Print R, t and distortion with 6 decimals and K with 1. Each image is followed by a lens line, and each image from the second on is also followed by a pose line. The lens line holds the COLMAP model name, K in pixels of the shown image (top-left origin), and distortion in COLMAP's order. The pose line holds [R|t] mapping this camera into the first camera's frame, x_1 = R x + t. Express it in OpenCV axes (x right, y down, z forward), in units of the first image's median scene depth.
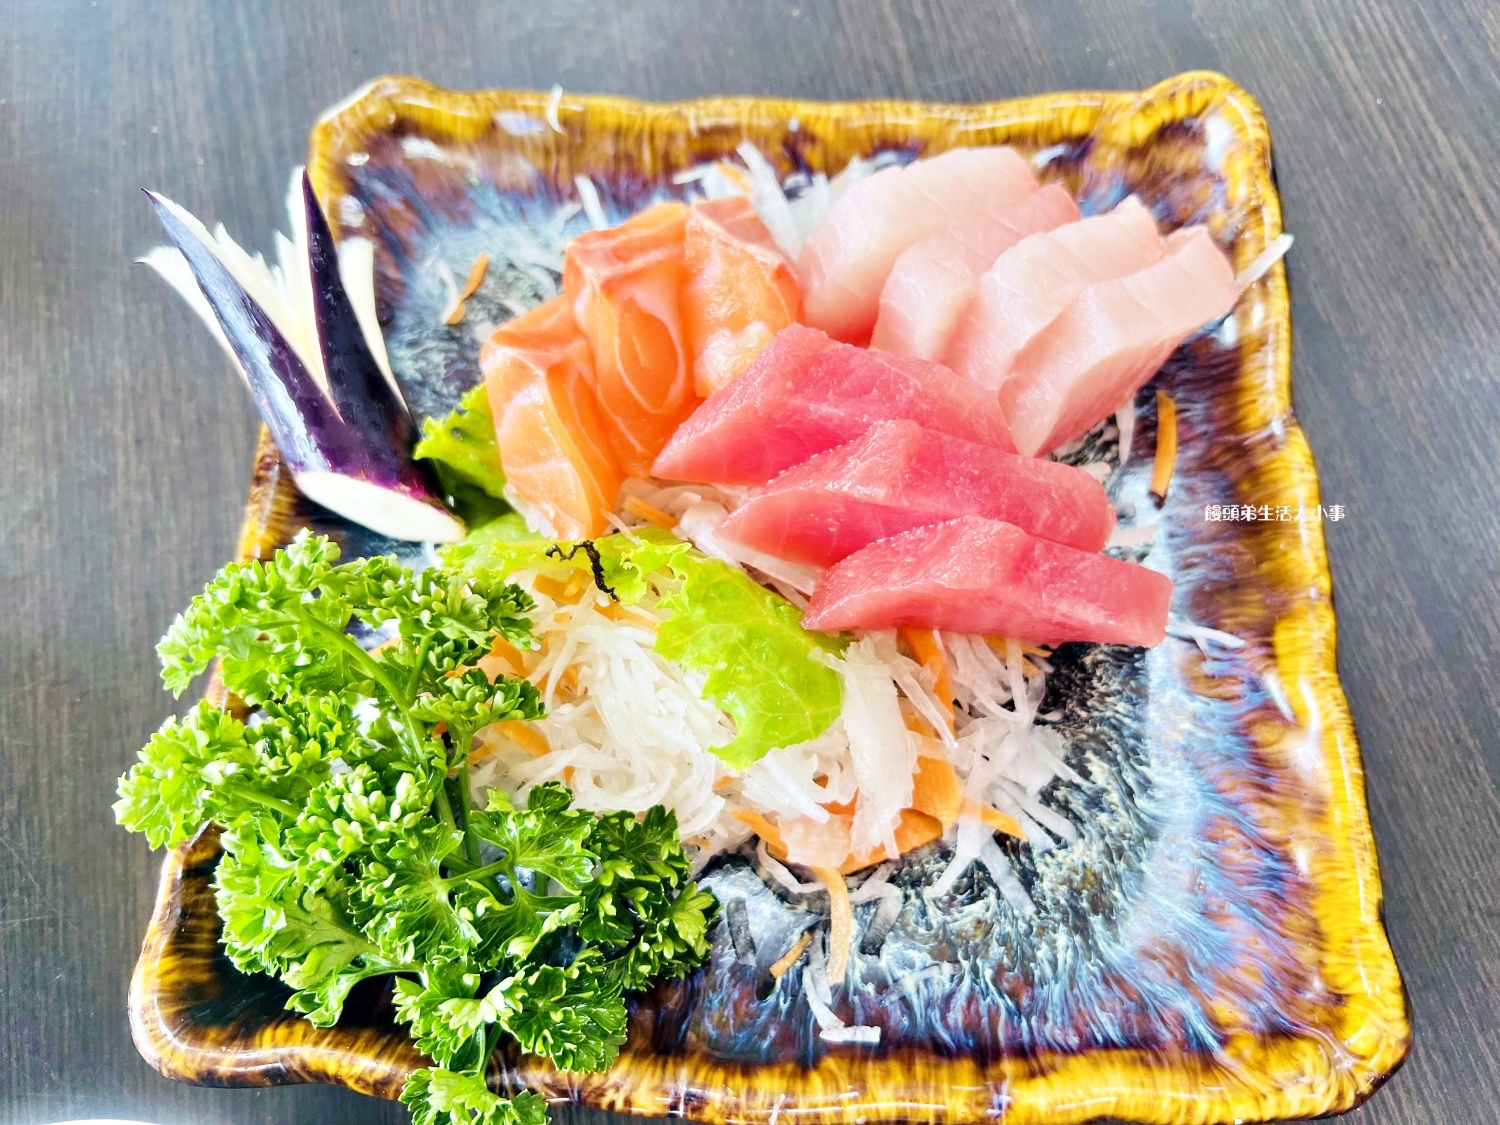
lens RADIAL K [[1179.4, 0, 750.0], [0, 1179.4, 562.5], [0, 0, 1]] dist [-0.007363, -0.008032]
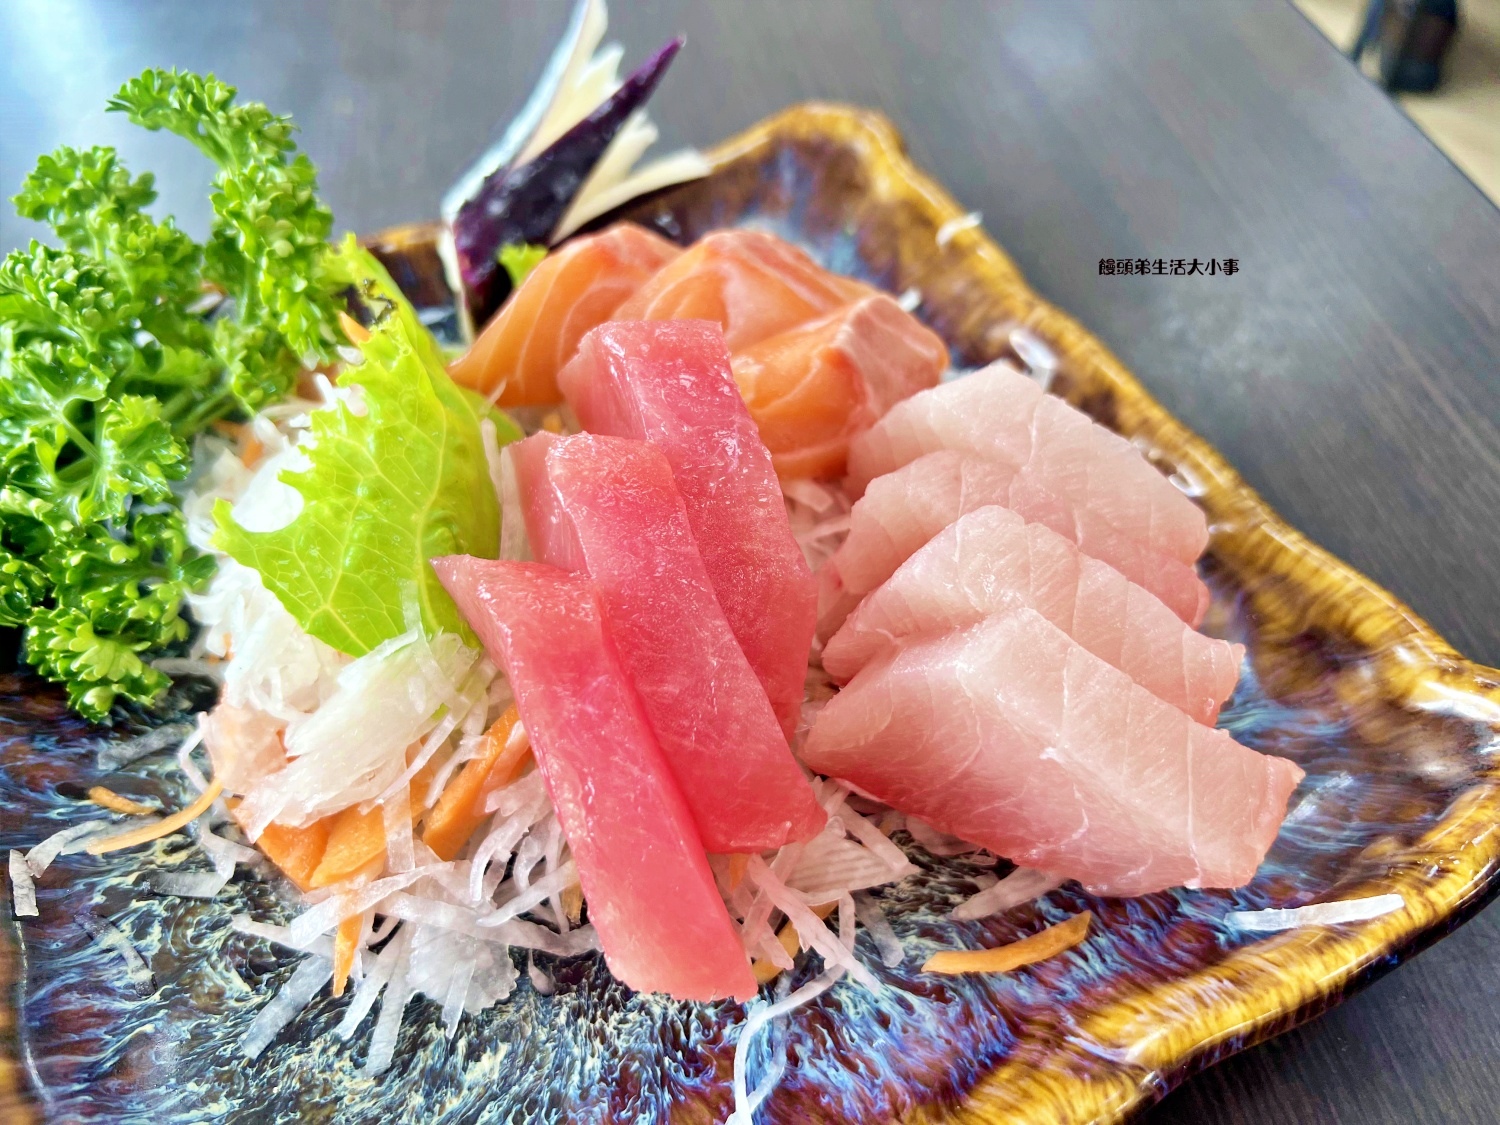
lens RADIAL K [[1199.0, 0, 728.0], [0, 1199.0, 560.9], [0, 0, 1]] dist [-0.025812, 0.008130]
pose [[0.472201, 0.677867, -0.563492, 0.563415], [-0.826208, 0.563168, -0.014878, -0.092974], [0.307255, 0.472587, 0.825988, 0.354807]]
